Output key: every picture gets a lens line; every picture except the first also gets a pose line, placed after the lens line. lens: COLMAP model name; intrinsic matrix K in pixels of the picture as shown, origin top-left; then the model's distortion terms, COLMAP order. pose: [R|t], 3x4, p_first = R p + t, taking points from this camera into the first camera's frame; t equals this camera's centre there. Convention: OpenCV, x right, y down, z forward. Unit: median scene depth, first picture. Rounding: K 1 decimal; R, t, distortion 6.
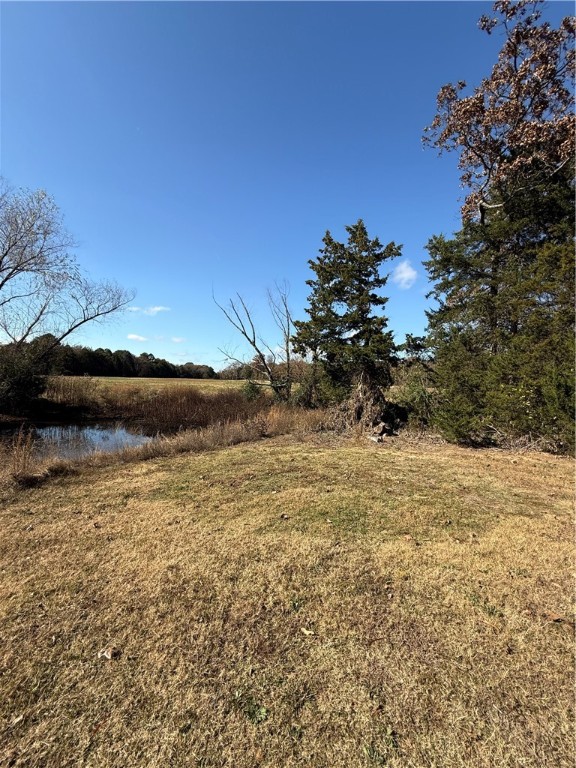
lens RADIAL K [[307.9, 0, 288.4], [0, 307.9, 380.2], [0, 0, 1]] dist [-0.002678, -0.000218]
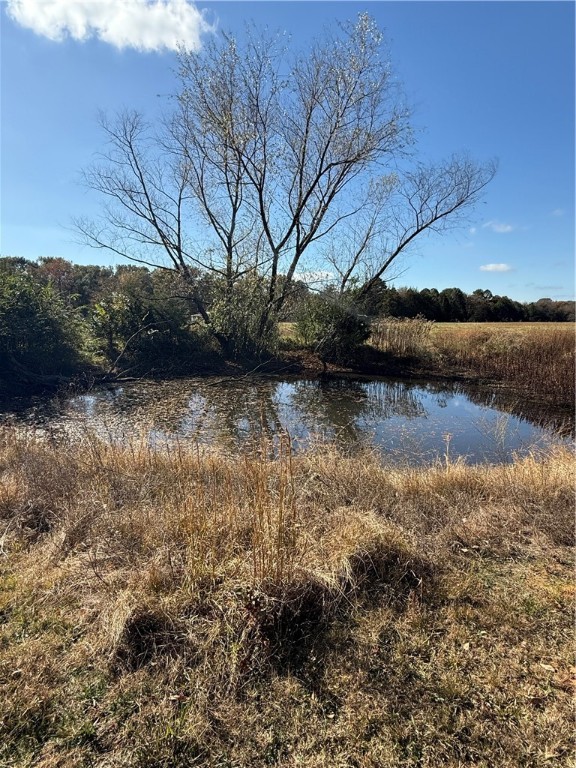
lens RADIAL K [[381.6, 0, 288.6], [0, 381.6, 382.1], [0, 0, 1]] dist [-0.004731, -0.000384]
pose [[0.632160, 0.091754, -0.769386, -0.147620], [0.019282, 0.990794, 0.134001, 0.015467], [0.774598, -0.099546, 0.624571, 0.198340]]
